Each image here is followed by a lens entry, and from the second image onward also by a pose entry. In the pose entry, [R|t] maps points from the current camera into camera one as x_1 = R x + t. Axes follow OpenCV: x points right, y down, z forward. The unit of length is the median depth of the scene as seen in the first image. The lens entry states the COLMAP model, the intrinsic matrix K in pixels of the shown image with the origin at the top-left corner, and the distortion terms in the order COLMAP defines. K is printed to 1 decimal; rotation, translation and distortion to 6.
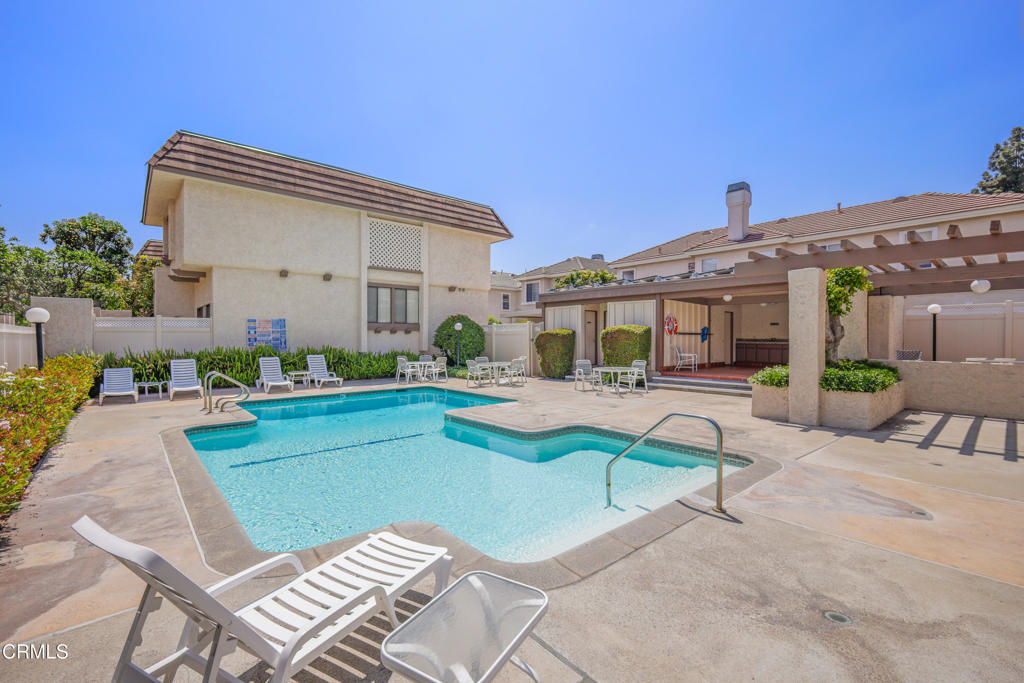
lens RADIAL K [[446.8, 0, 510.5], [0, 446.8, 340.6], [0, 0, 1]] dist [0.000636, 0.000393]
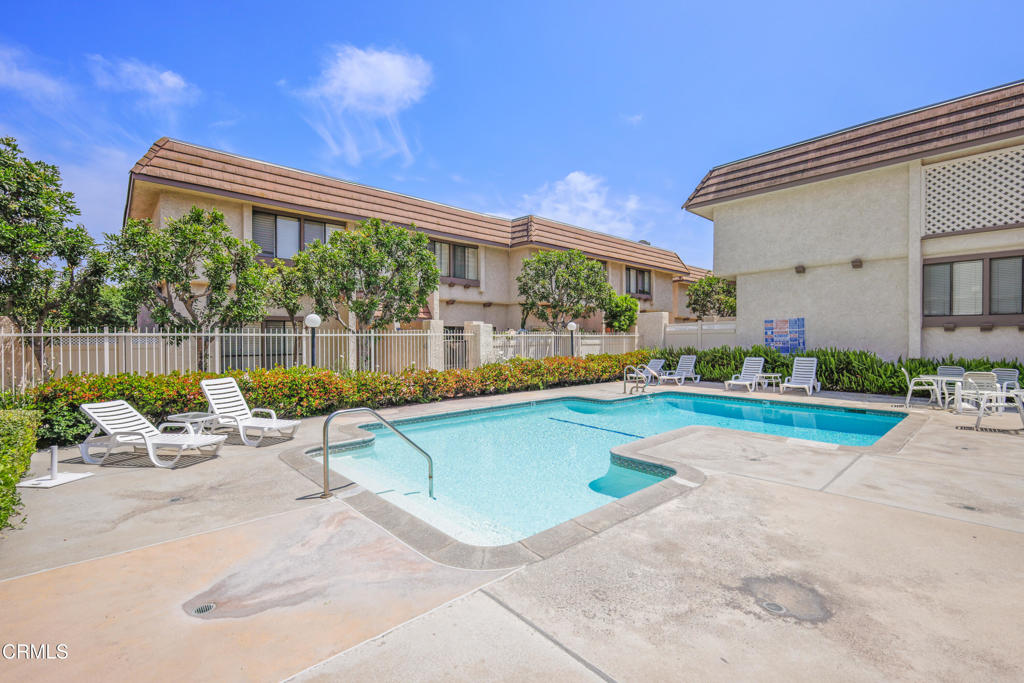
lens RADIAL K [[446.8, 0, 510.2], [0, 446.8, 340.0], [0, 0, 1]] dist [0.000636, 0.000393]
pose [[0.018148, 0.003702, -0.999828, 0.440790], [-0.005346, 0.999979, 0.003606, -0.003040], [0.999821, 0.005280, 0.018167, 0.400970]]
